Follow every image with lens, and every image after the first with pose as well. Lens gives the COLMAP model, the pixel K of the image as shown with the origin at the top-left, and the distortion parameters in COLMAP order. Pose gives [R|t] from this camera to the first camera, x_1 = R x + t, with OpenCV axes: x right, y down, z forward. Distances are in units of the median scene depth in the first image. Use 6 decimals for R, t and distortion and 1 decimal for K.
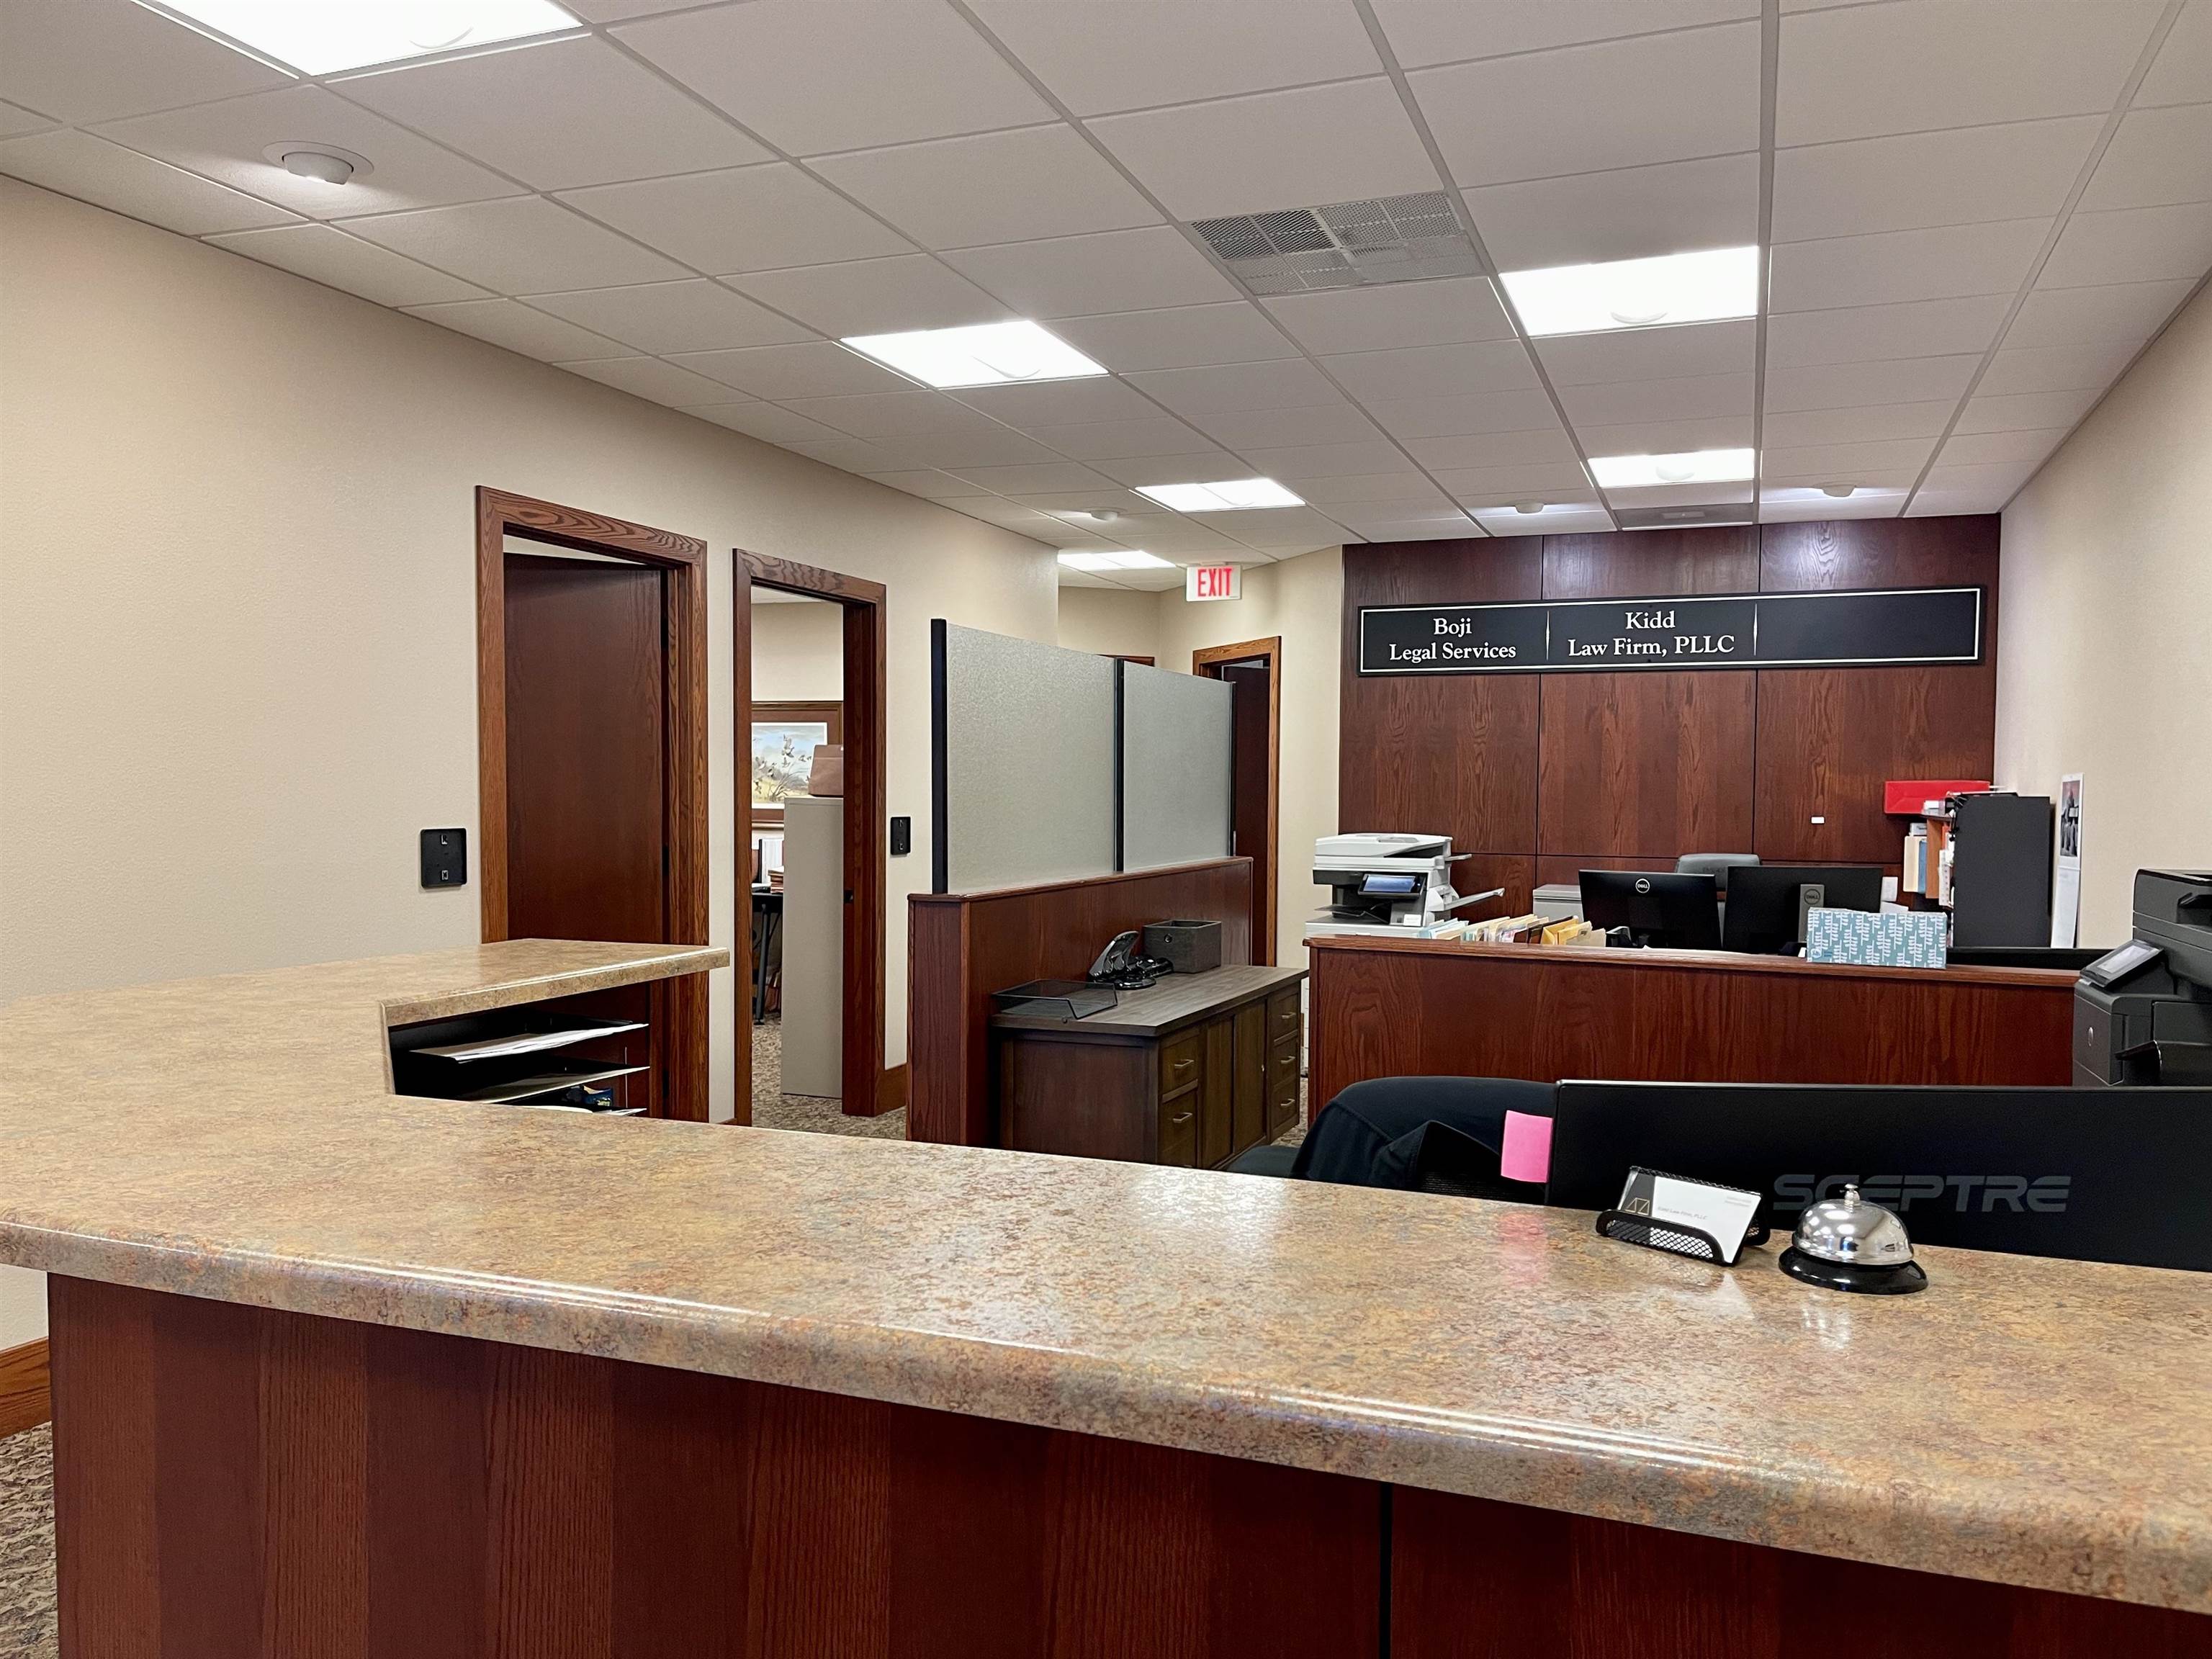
lens RADIAL K [[1699.2, 0, 1097.3], [0, 1699.2, 826.8], [0, 0, 1]] dist [0.068544, -0.086277]
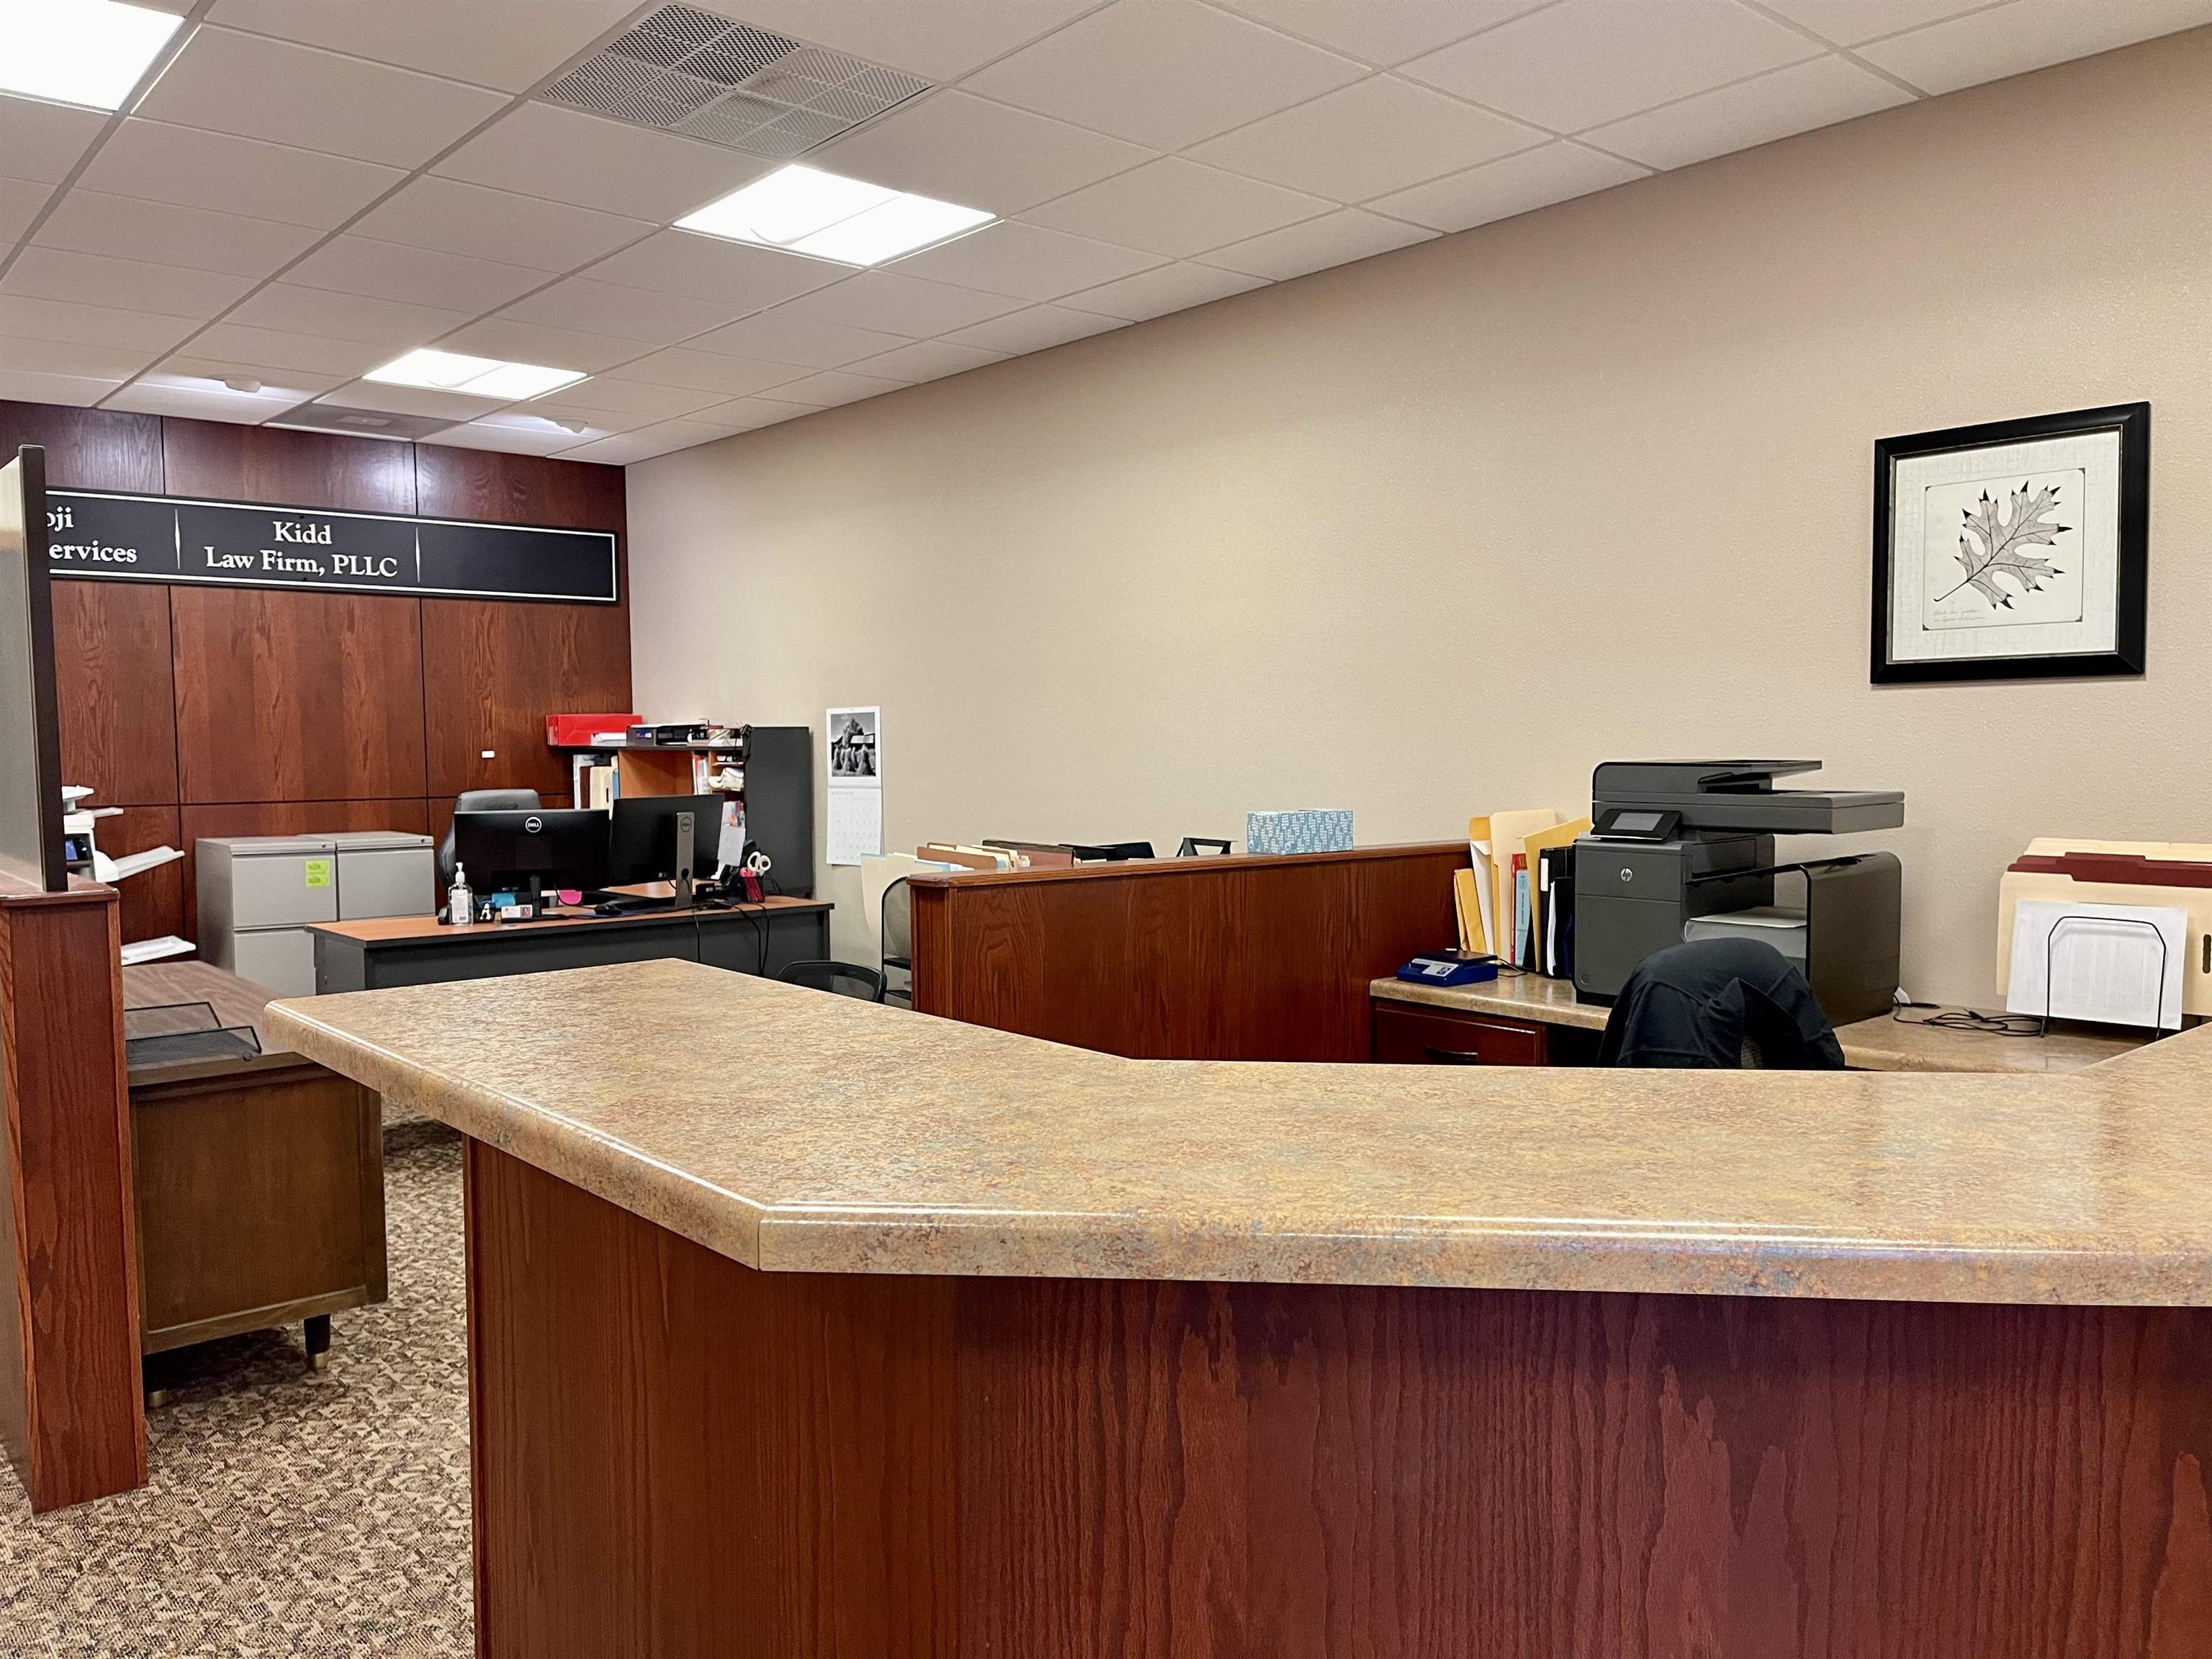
lens RADIAL K [[1699.2, 0, 1094.5], [0, 1699.2, 840.7], [0, 0, 1]] dist [0.068544, -0.086277]
pose [[0.439748, -0.069541, 0.895425, -0.309796], [0.030993, 0.997579, 0.062254, -0.004611], [-0.897586, 0.000376, 0.440838, 0.243662]]
